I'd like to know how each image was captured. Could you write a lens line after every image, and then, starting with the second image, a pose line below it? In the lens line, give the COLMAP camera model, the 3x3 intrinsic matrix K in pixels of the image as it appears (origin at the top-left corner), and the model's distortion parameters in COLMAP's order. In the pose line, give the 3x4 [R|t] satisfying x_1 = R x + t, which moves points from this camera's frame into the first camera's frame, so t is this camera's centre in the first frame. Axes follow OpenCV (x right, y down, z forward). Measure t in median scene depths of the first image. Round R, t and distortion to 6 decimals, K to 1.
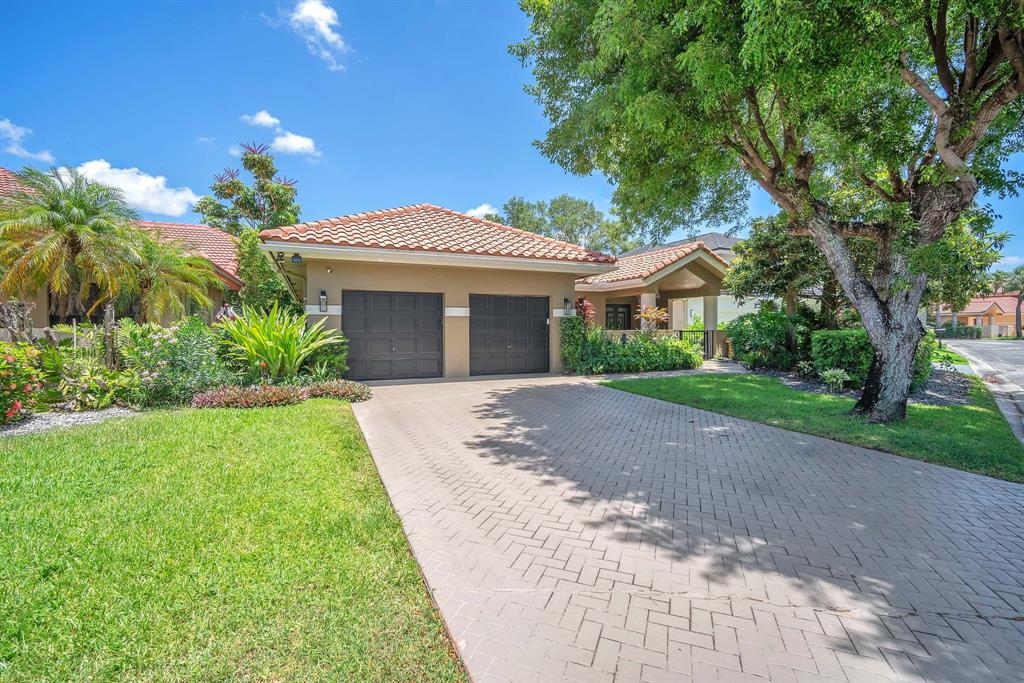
lens RADIAL K [[453.8, 0, 517.1], [0, 453.8, 326.2], [0, 0, 1]] dist [-0.012515, 0.001080]
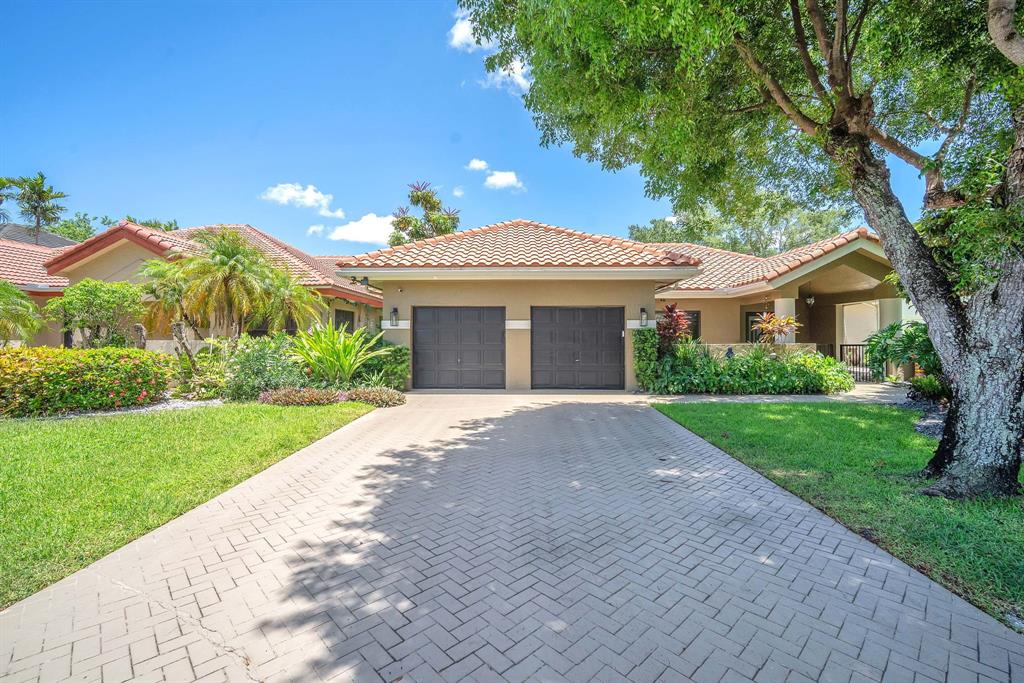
lens RADIAL K [[453.8, 0, 517.1], [0, 453.8, 326.2], [0, 0, 1]] dist [-0.012515, 0.001080]
pose [[0.901192, -0.008650, -0.433335, 0.301757], [-0.001140, 0.999750, -0.022327, -0.005527], [0.433420, 0.020614, 0.900956, 0.092388]]
